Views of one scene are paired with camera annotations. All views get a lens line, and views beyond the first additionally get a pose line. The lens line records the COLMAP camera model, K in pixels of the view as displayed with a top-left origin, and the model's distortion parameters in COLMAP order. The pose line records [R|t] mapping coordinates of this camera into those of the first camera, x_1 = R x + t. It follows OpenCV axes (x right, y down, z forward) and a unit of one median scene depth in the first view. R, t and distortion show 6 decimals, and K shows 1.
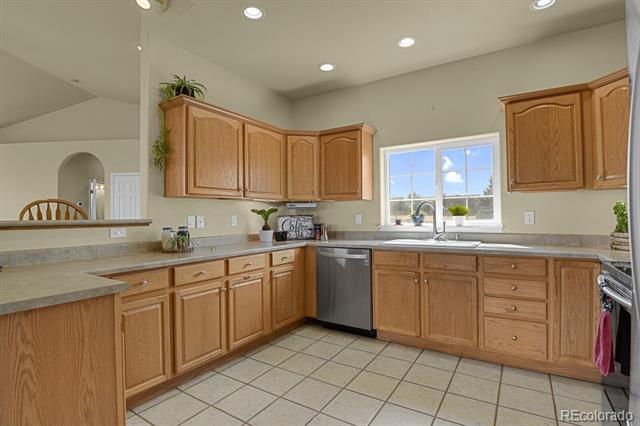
lens RADIAL K [[312.8, 0, 324.9], [0, 312.8, 212.5], [0, 0, 1]] dist [-0.030710, -0.000883]
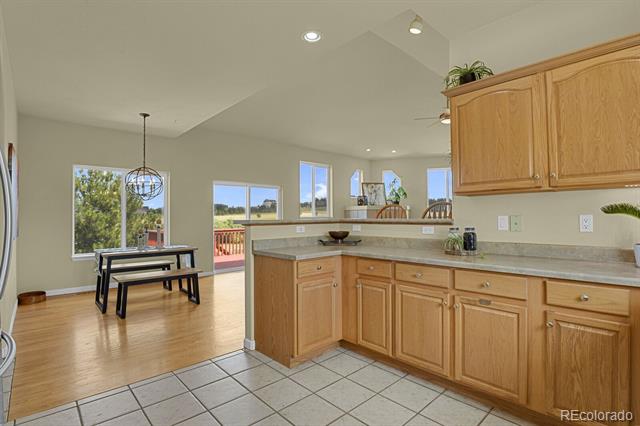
lens RADIAL K [[312.8, 0, 323.5], [0, 312.8, 213.6], [0, 0, 1]] dist [-0.030710, -0.000883]
pose [[-0.242376, 0.005492, -0.970167, 0.584373], [0.019338, 0.999813, 0.000829, -0.006256], [0.969990, -0.018560, -0.242436, 0.880850]]
